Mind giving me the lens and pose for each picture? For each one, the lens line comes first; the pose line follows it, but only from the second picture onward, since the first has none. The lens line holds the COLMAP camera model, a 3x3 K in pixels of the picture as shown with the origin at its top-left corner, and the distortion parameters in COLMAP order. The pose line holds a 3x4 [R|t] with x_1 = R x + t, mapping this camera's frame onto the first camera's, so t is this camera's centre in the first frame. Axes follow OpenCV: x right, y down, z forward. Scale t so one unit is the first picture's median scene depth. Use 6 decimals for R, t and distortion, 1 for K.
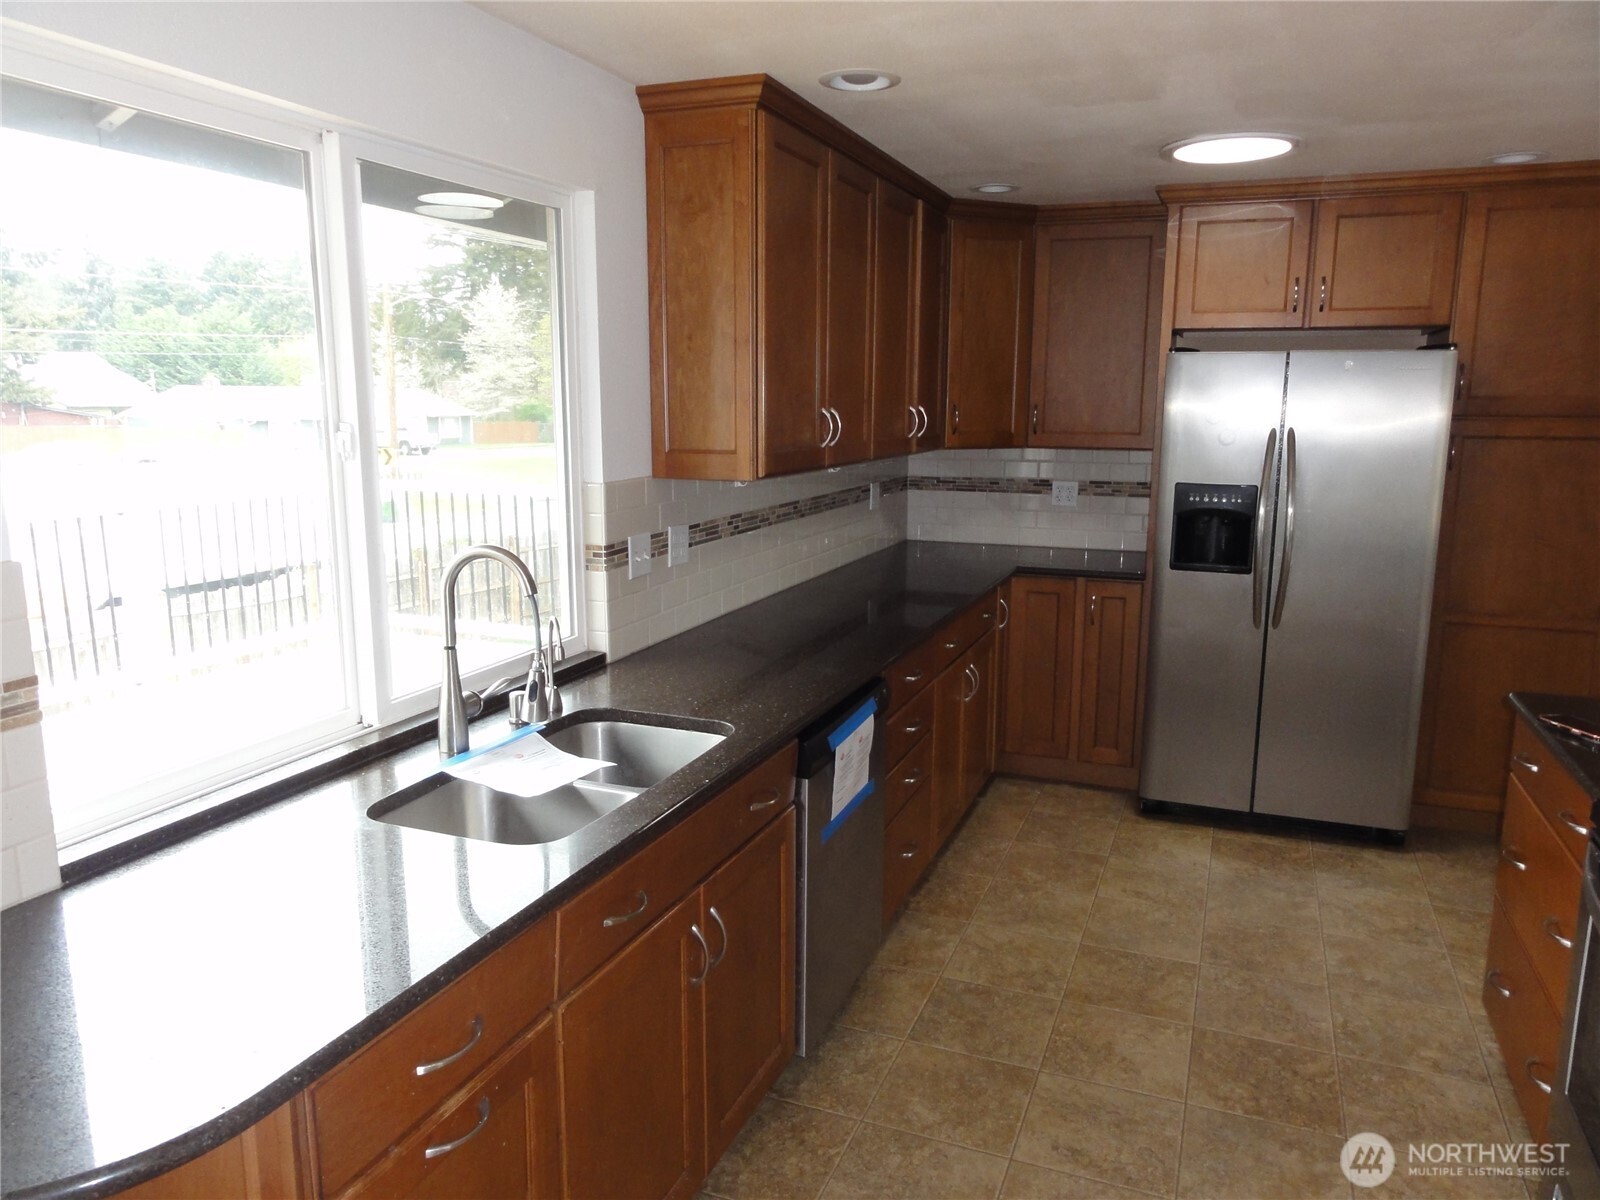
lens RADIAL K [[1160.6, 0, 791.4], [0, 1160.6, 611.7], [0, 0, 1]] dist [0.008990, -0.015440]
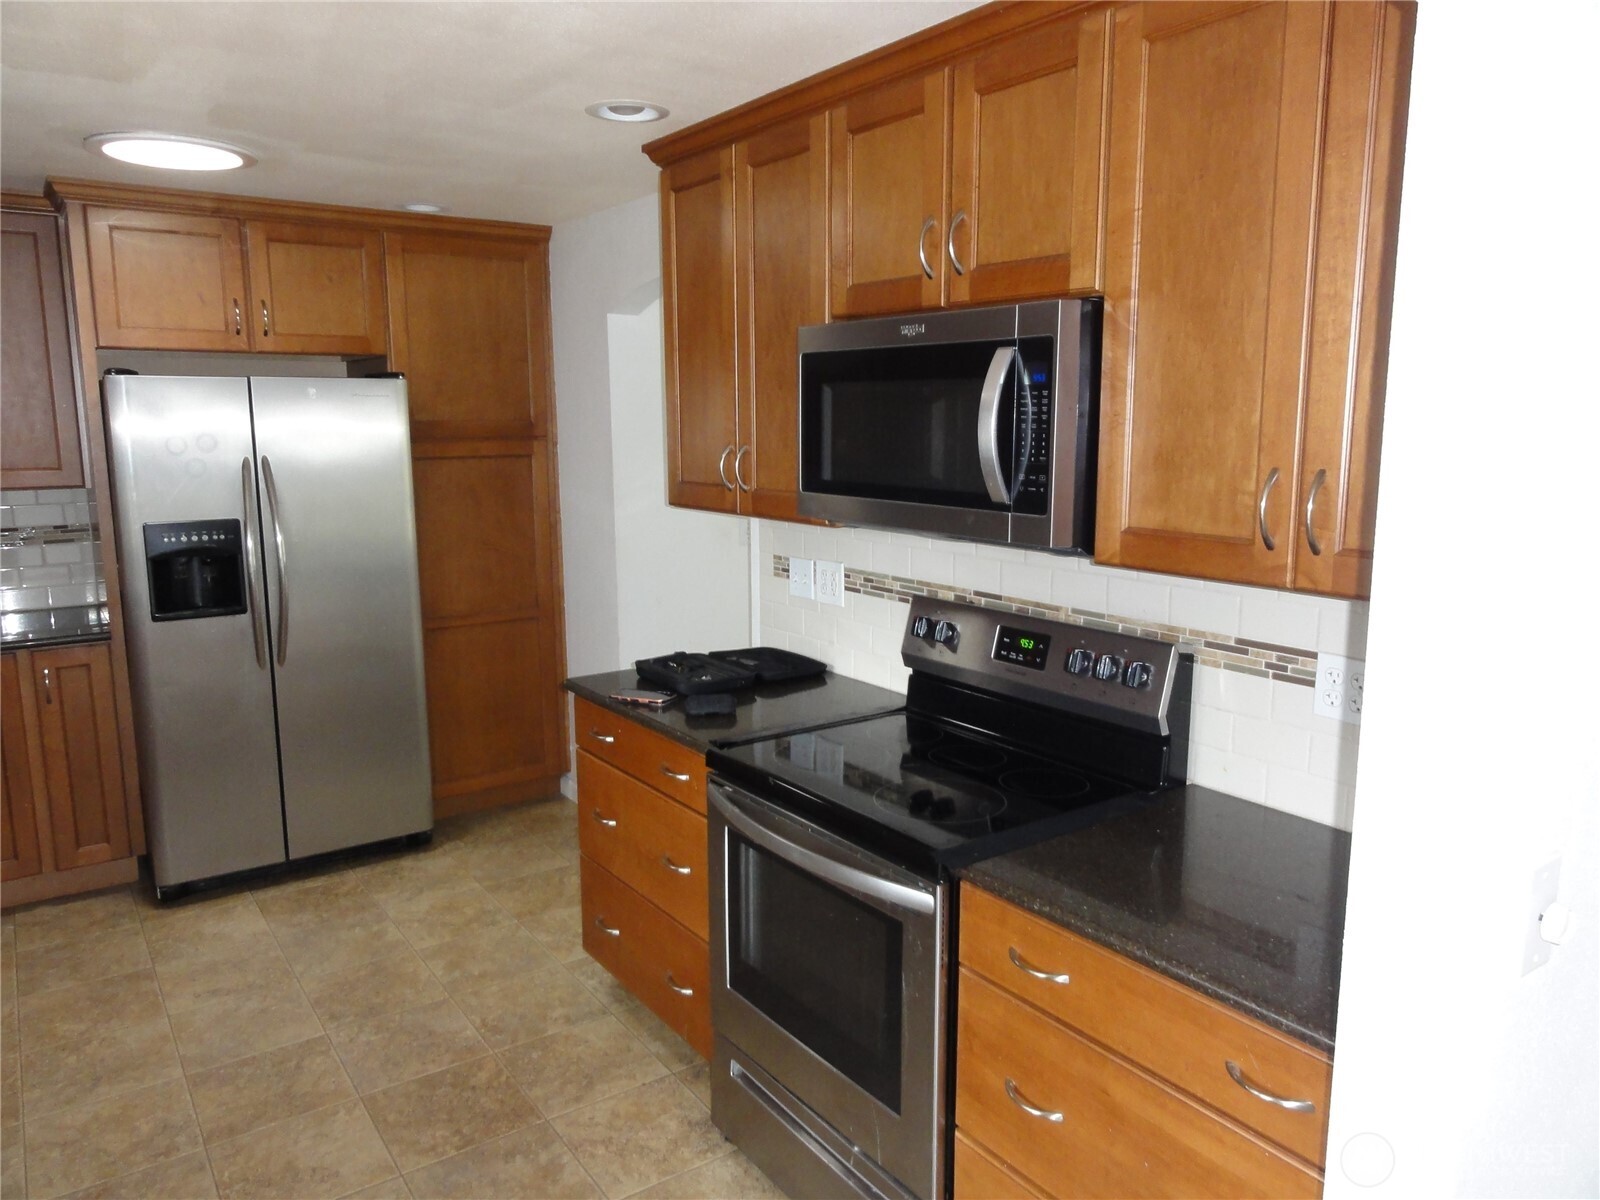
lens RADIAL K [[1160.6, 0, 796.1], [0, 1160.6, 602.0], [0, 0, 1]] dist [0.008990, -0.015440]
pose [[0.523756, -0.143246, 0.839738, -0.161266], [0.158783, 0.984901, 0.068973, -0.036791], [-0.836939, 0.097211, 0.538594, 0.130695]]
